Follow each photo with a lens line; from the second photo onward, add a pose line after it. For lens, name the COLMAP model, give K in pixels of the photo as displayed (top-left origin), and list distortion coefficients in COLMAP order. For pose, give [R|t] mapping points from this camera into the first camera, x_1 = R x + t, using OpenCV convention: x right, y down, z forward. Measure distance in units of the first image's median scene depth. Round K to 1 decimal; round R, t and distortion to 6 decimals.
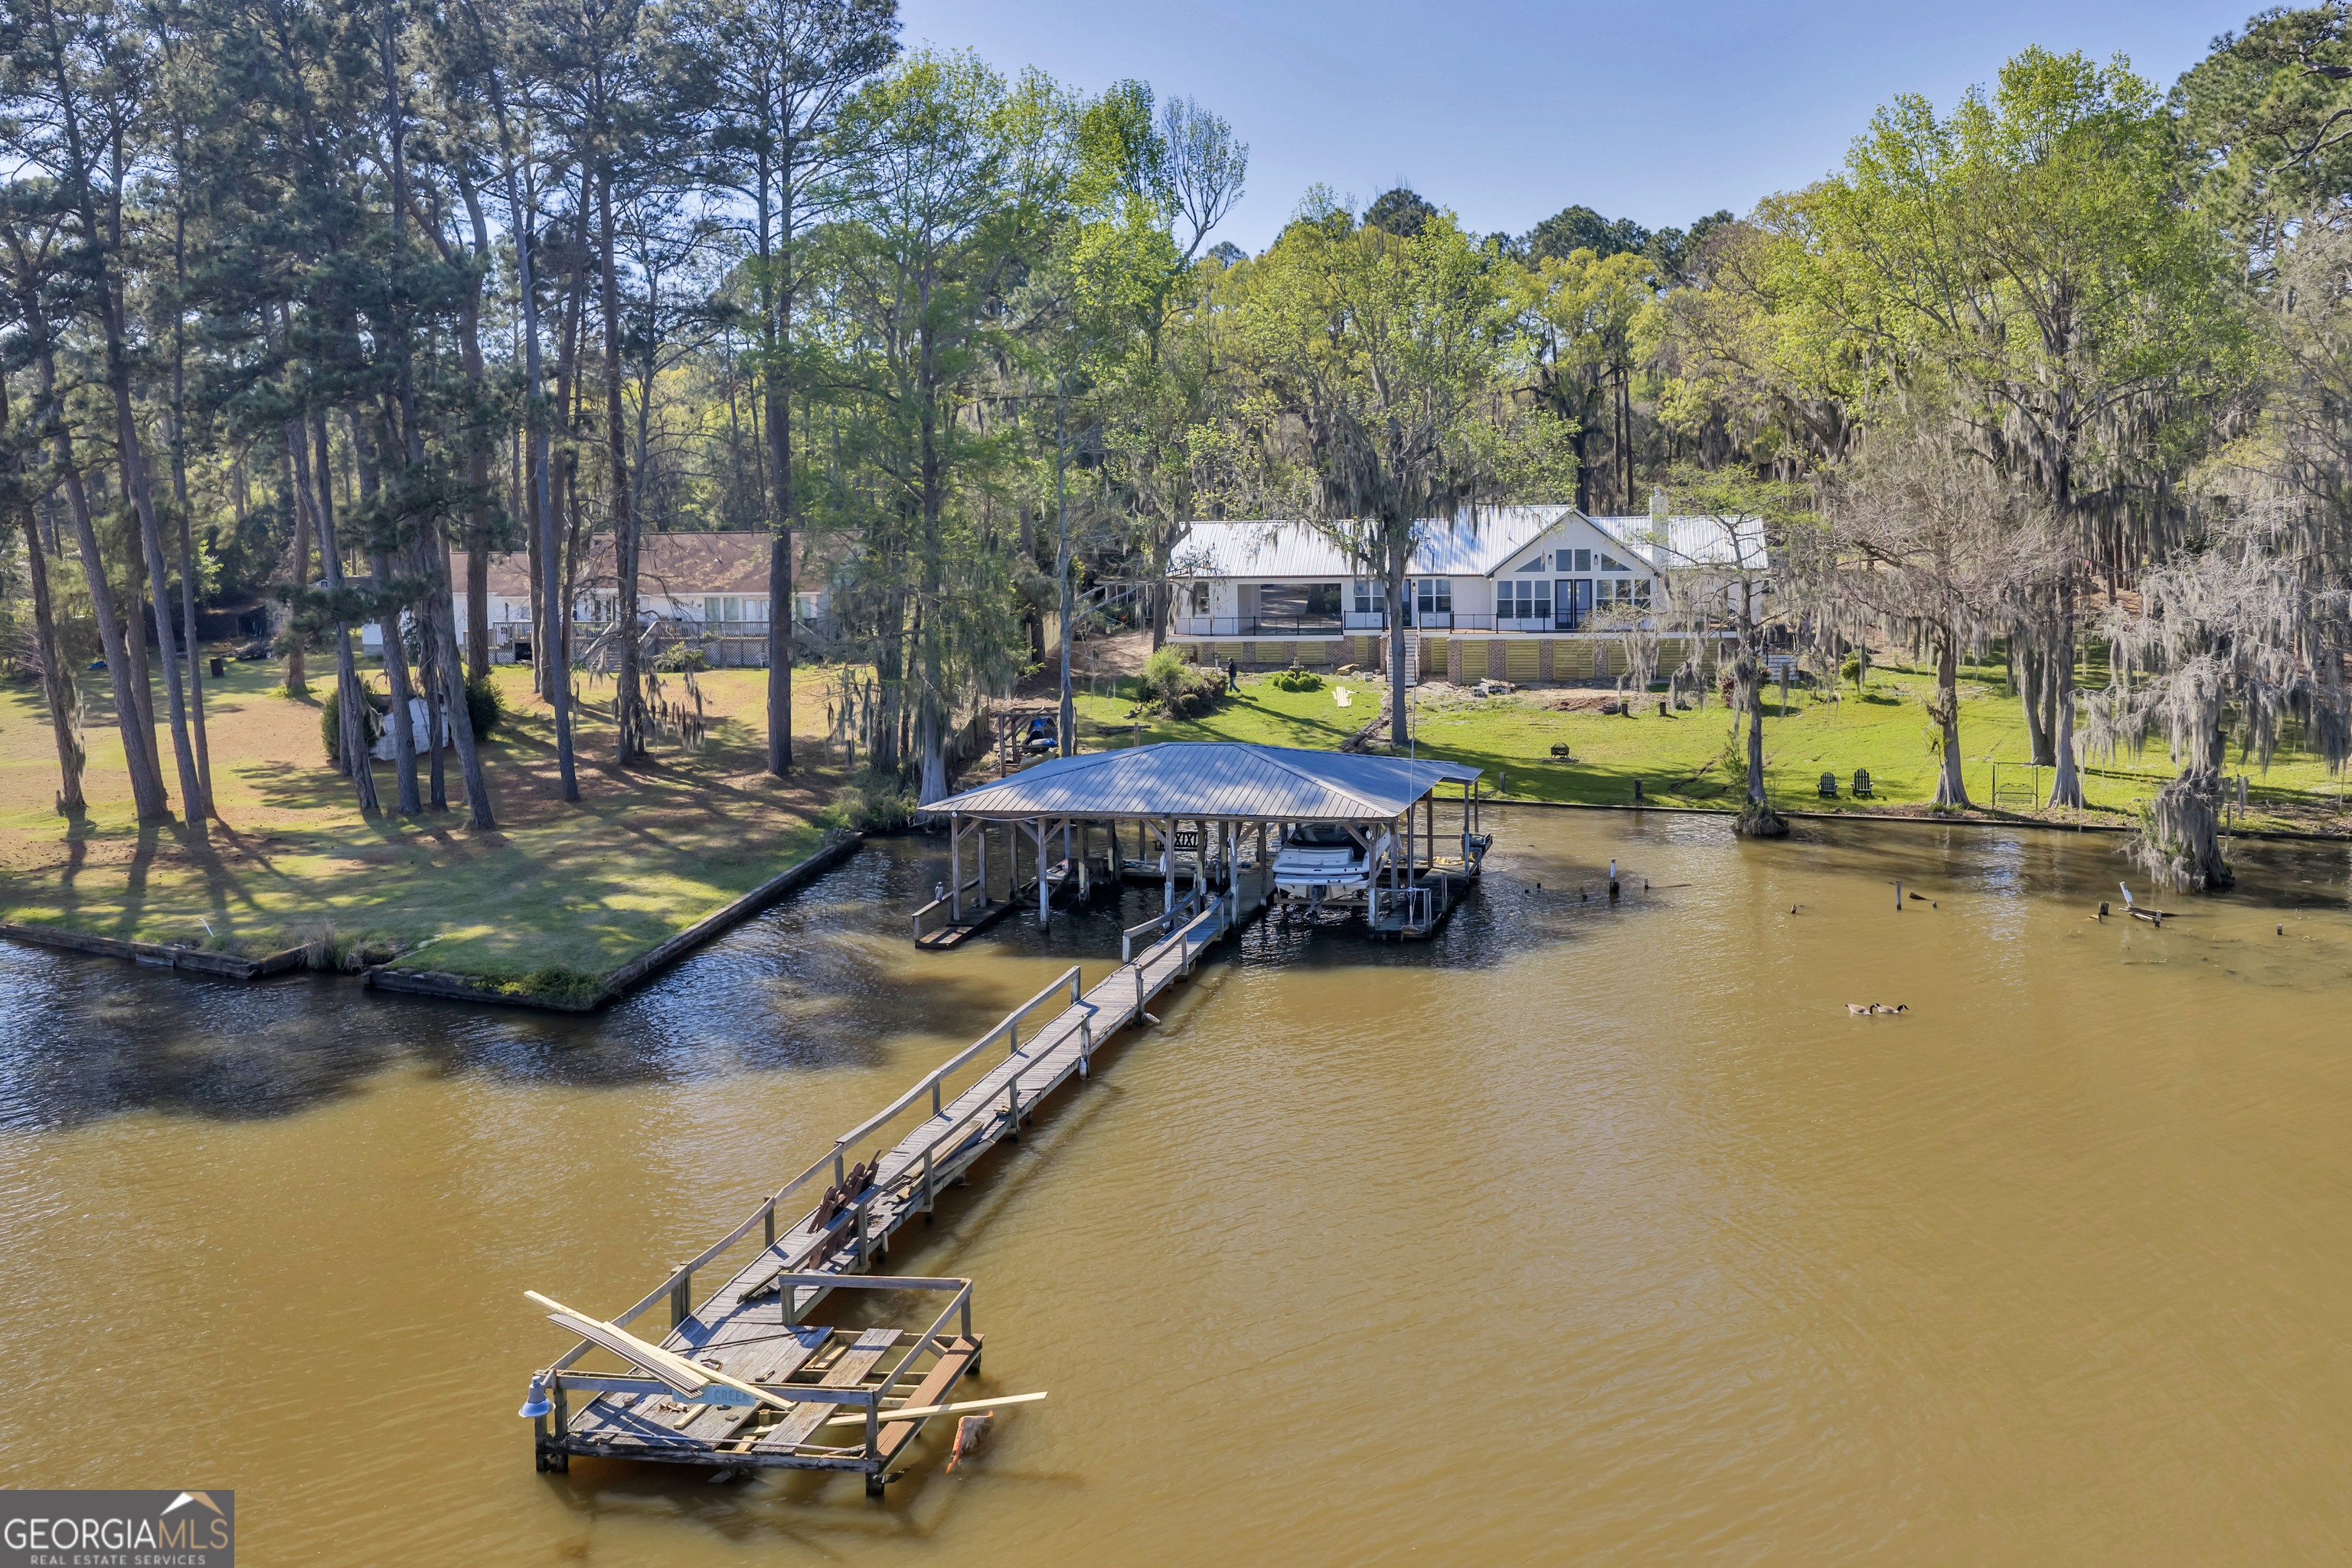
lens RADIAL K [[1948.3, 0, 1217.5], [0, 1948.3, 586.6], [0, 0, 1]] dist [0.007787, -0.015154]
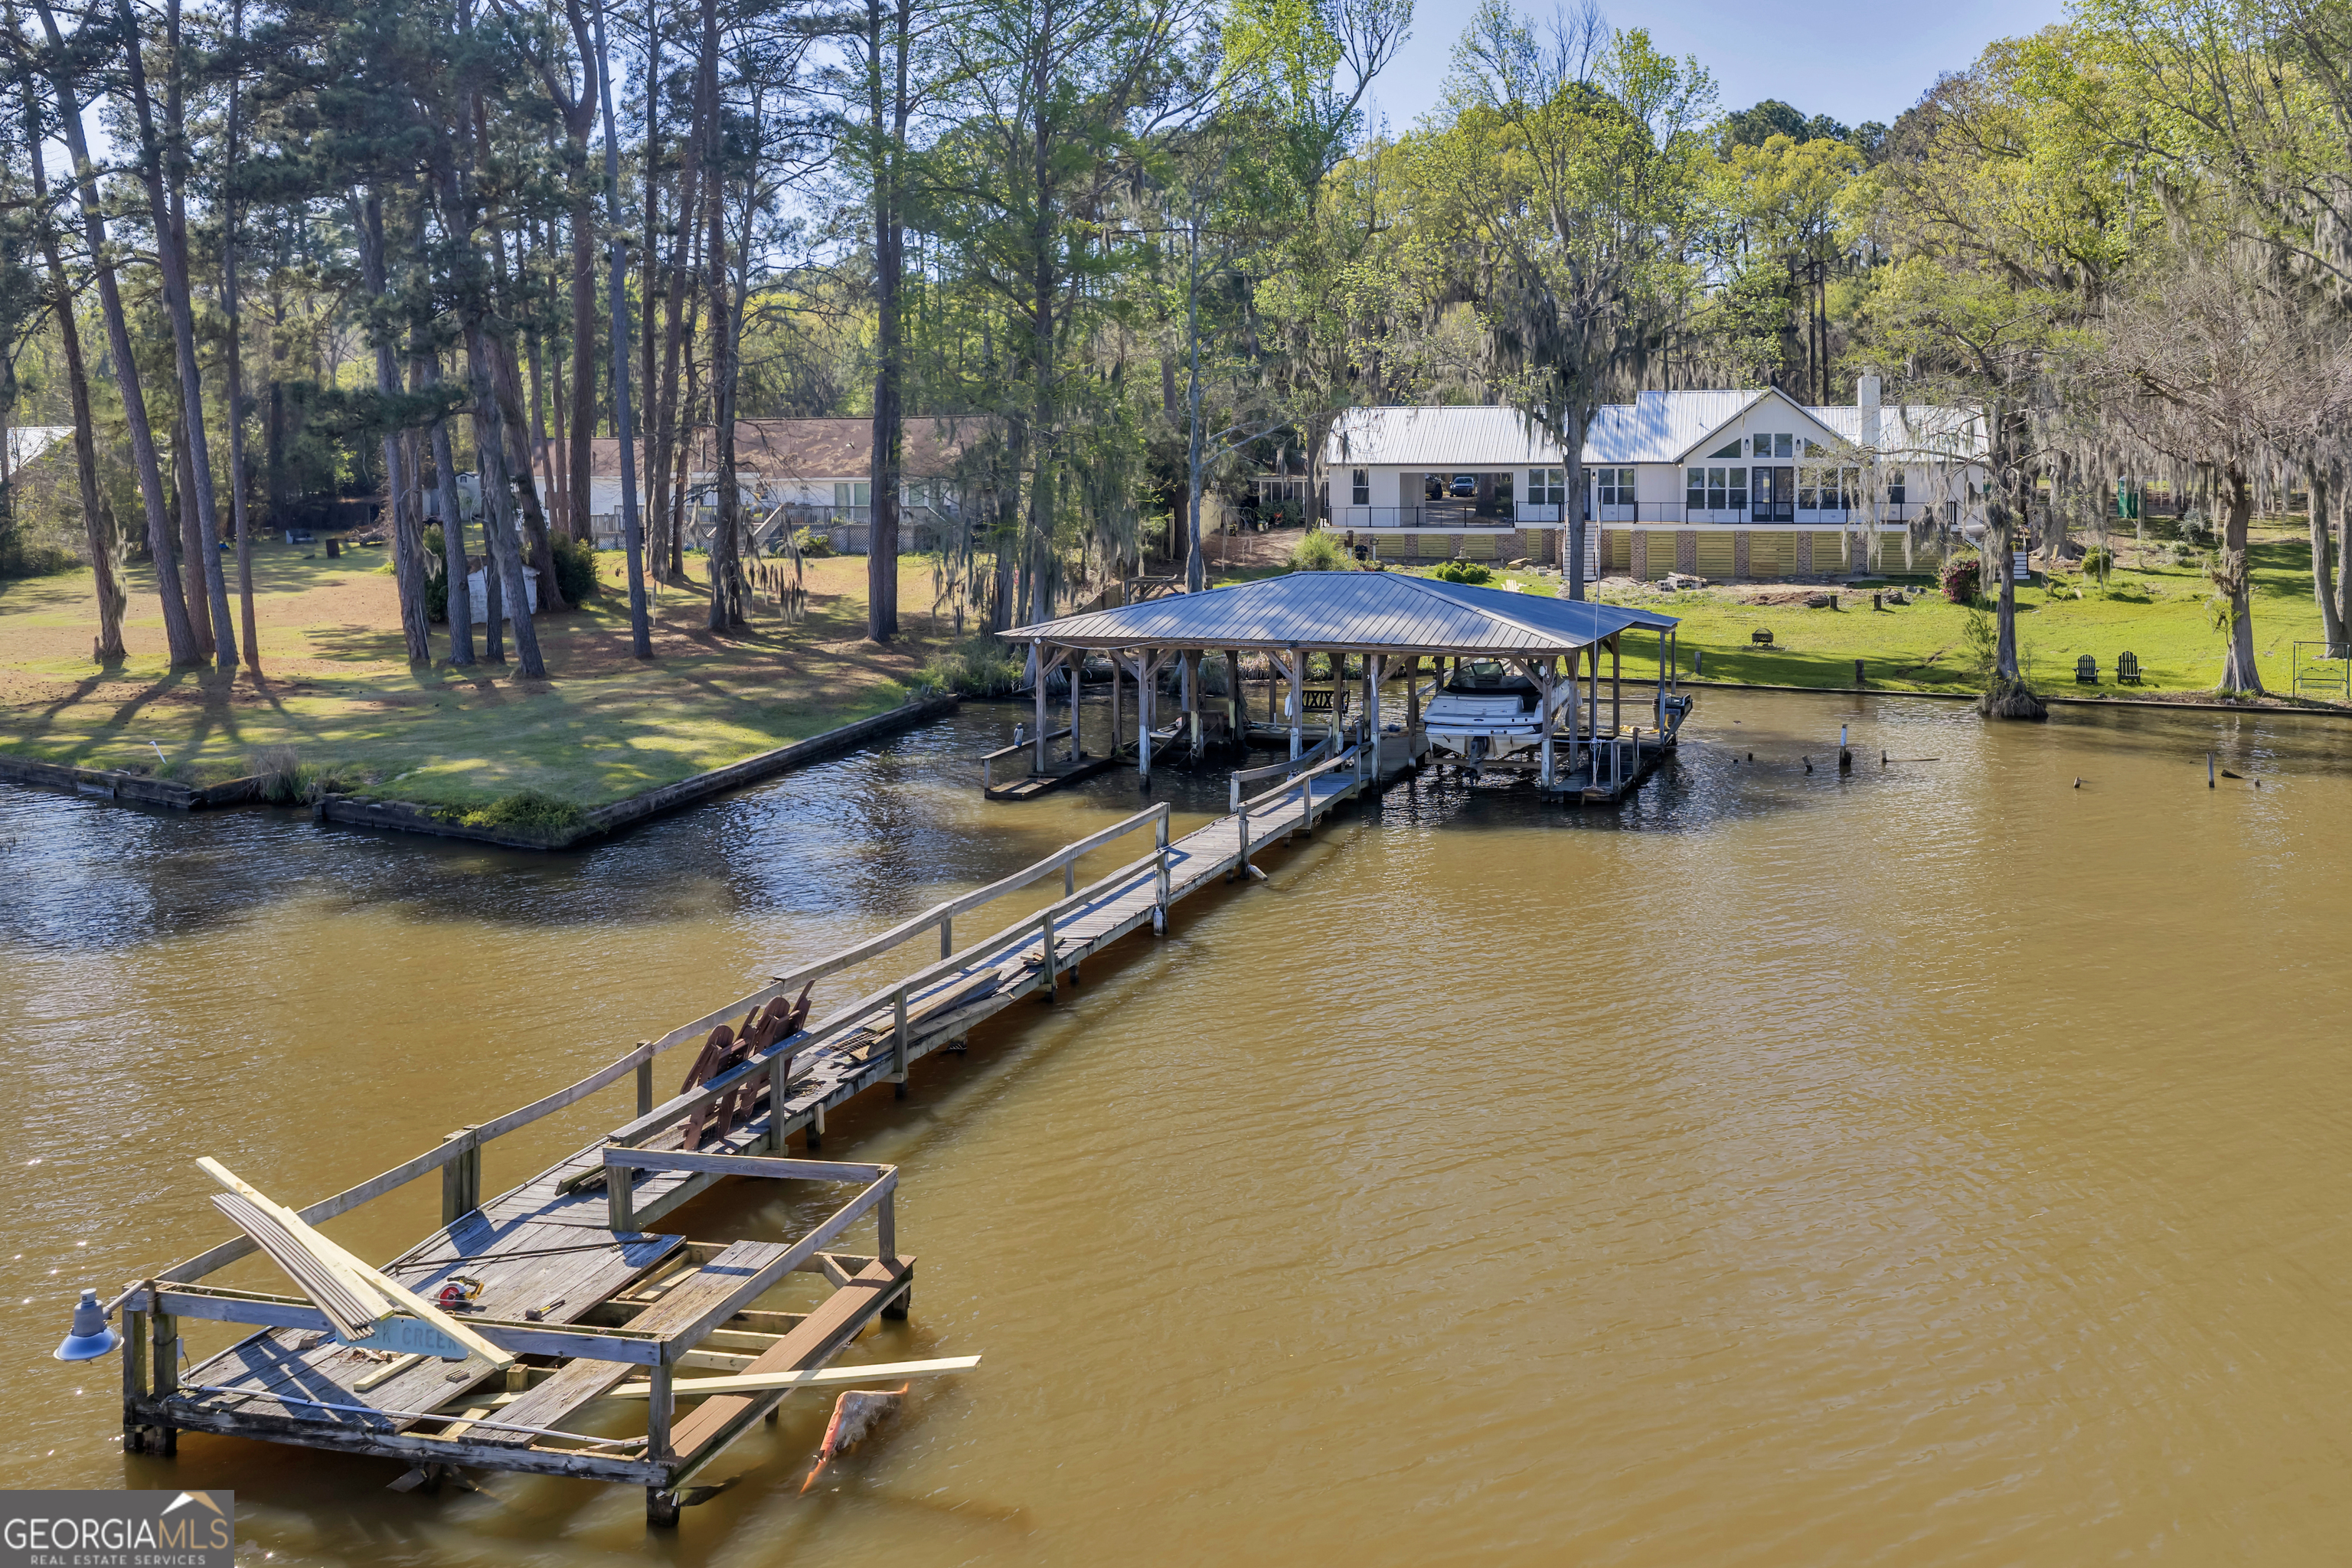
lens RADIAL K [[1943.4, 0, 1255.7], [0, 1943.4, 487.2], [0, 0, 1]] dist [-0.002861, 0.007549]
pose [[0.997505, 0.014322, -0.069131, 0.009752], [-0.016292, 0.999475, -0.028017, 0.054180], [0.068694, 0.029073, 0.997214, 0.134753]]
